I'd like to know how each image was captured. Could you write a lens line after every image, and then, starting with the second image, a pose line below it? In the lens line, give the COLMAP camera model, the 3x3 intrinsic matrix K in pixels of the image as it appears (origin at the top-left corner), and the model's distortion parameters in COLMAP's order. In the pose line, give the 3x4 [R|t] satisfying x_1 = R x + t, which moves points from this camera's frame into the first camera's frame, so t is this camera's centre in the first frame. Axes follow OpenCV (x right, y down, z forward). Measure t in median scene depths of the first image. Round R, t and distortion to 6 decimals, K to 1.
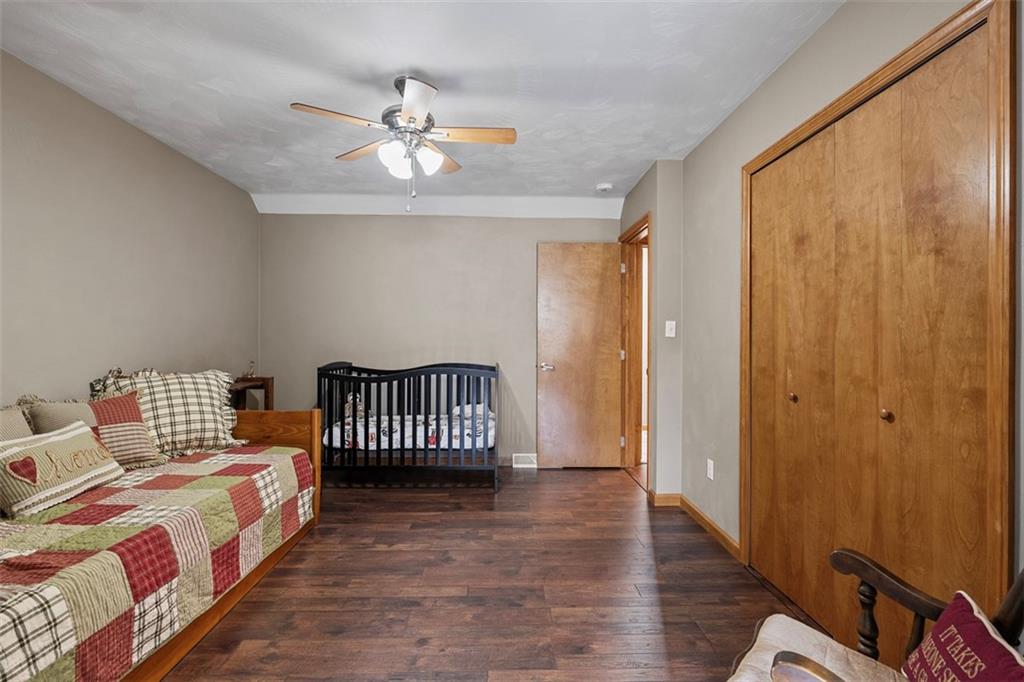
lens RADIAL K [[469.2, 0, 513.3], [0, 469.2, 339.2], [0, 0, 1]] dist [-0.006804, 0.002613]
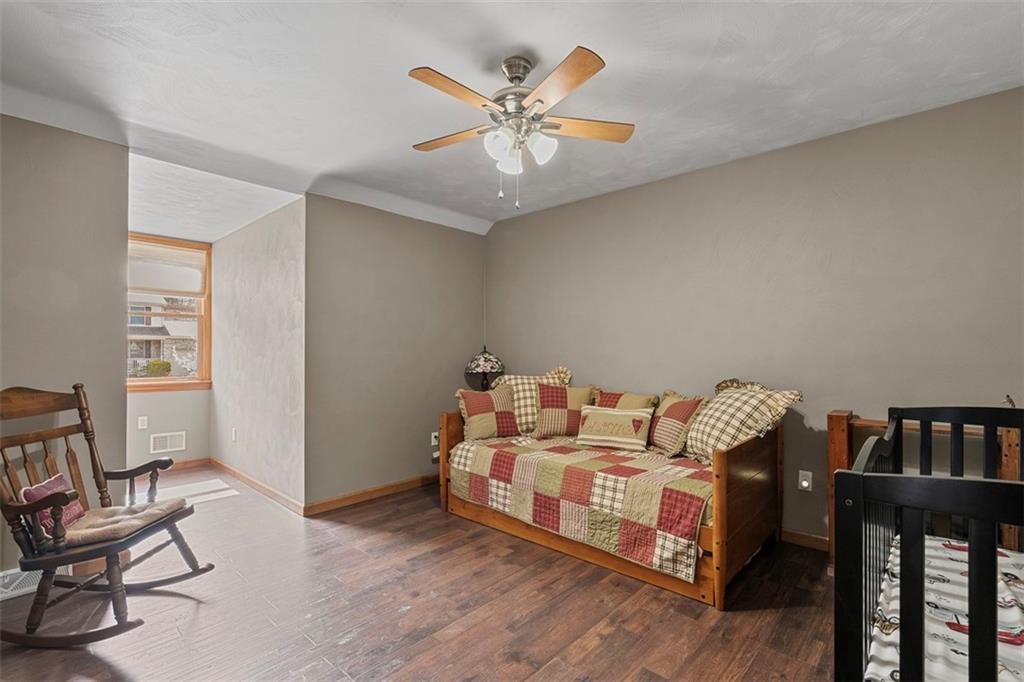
lens RADIAL K [[469.2, 0, 512.5], [0, 469.2, 346.8], [0, 0, 1]] dist [-0.006804, 0.002613]
pose [[-0.697518, -0.012857, -0.716452, 0.444493], [-0.001982, 0.999870, -0.016014, 0.002296], [0.716564, -0.009750, -0.697453, 1.733148]]
